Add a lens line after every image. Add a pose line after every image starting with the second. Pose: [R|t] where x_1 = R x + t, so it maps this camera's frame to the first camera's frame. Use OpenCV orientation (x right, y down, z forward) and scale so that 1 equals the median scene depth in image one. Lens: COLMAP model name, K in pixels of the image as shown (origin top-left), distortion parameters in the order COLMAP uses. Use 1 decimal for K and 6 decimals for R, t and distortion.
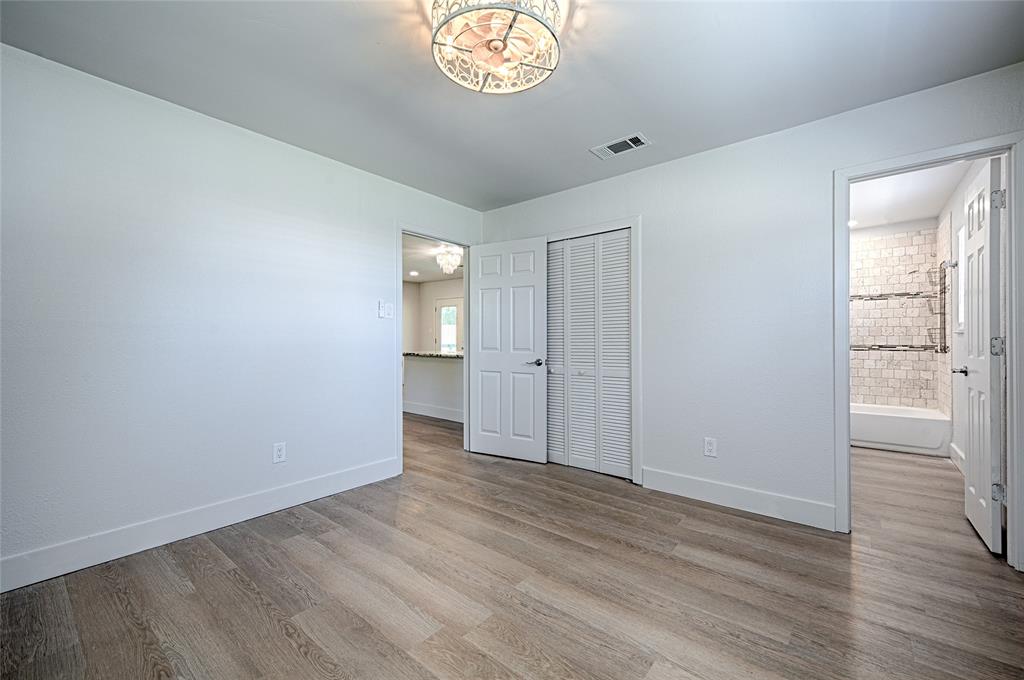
lens RADIAL K [[425.5, 0, 509.8], [0, 425.5, 338.2], [0, 0, 1]] dist [0.002595, -0.001177]
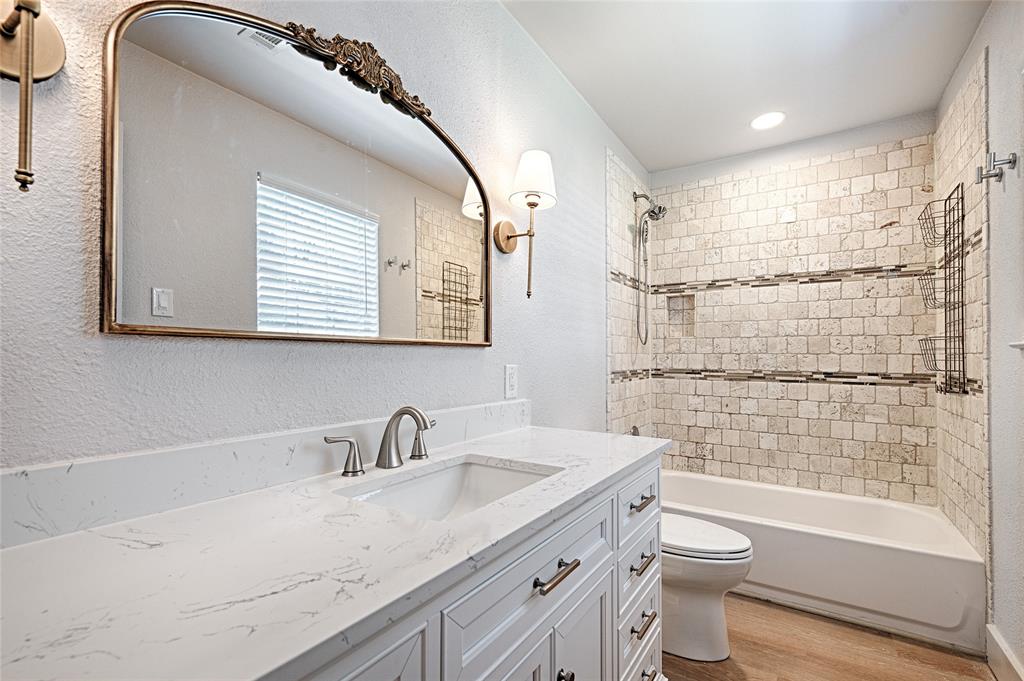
lens RADIAL K [[468.8, 0, 513.0], [0, 468.8, 348.5], [0, 0, 1]] dist [0.001946, 0.000009]
pose [[0.993964, 0.004901, 0.109599, 0.451931], [-0.004209, 0.999970, -0.006547, -0.006348], [-0.109628, 0.006046, 0.993954, 0.504369]]
